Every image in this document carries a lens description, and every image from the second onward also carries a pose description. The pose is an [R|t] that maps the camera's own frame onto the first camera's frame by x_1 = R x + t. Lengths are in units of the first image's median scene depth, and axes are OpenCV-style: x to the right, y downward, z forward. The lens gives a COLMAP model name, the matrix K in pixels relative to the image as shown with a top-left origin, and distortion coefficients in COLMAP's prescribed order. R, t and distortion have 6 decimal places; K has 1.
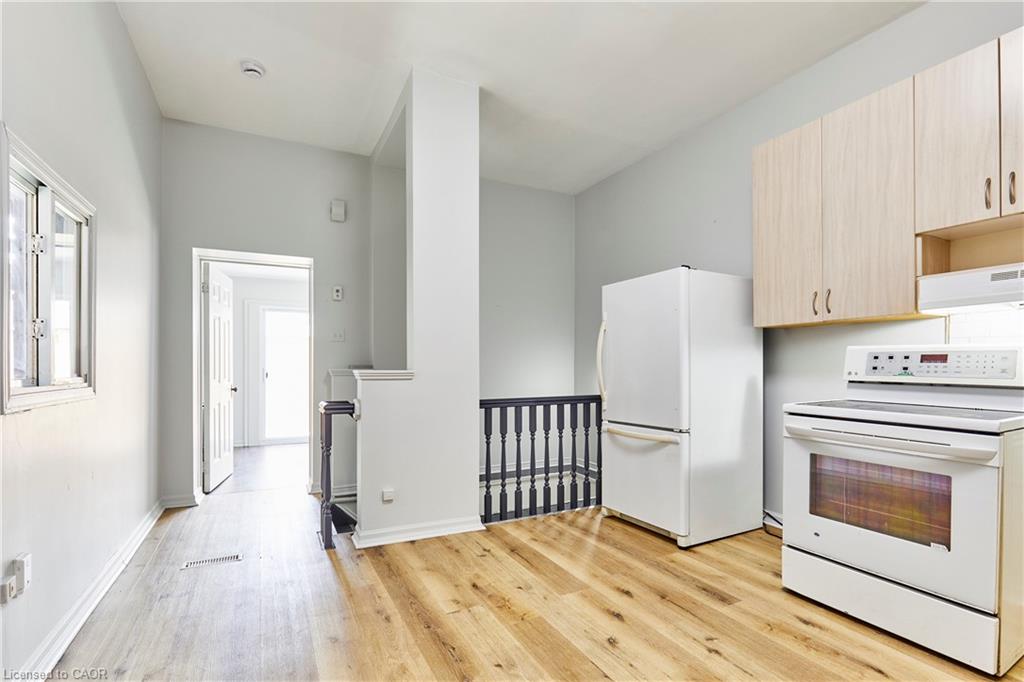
lens RADIAL K [[481.6, 0, 514.4], [0, 481.6, 366.5], [0, 0, 1]] dist [0.005546, -0.000010]
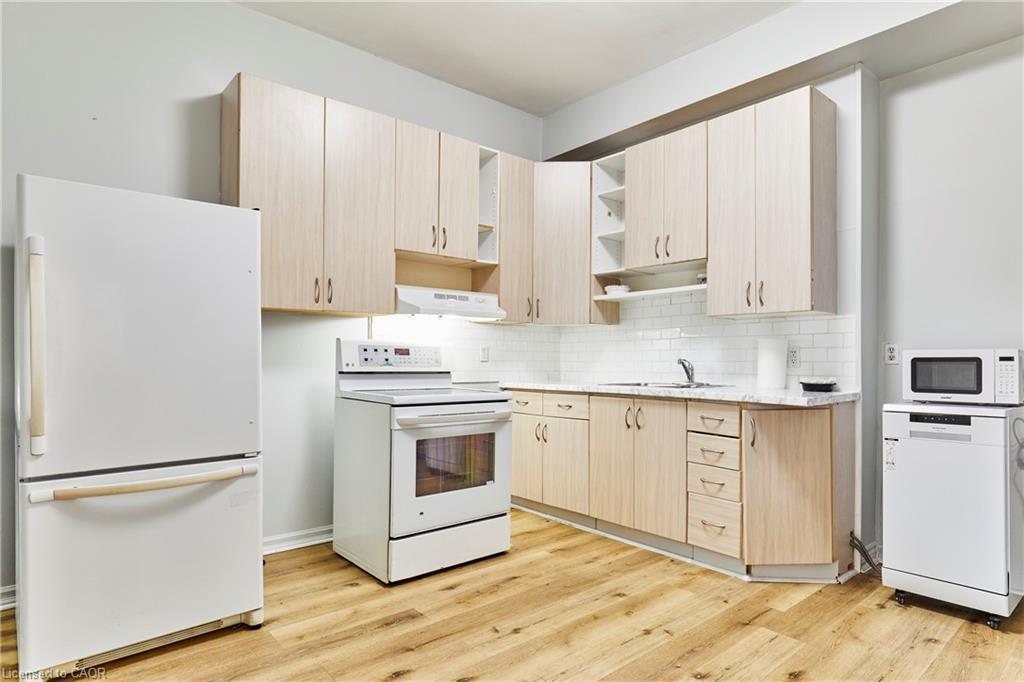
lens RADIAL K [[576.8, 0, 512.7], [0, 576.8, 351.6], [0, 0, 1]] dist [-0.002668, -0.000515]
pose [[-0.226172, 0.006588, 0.974065, -0.653616], [-0.005892, 0.999950, -0.008132, -0.006524], [-0.974070, -0.007579, -0.226122, 1.043920]]
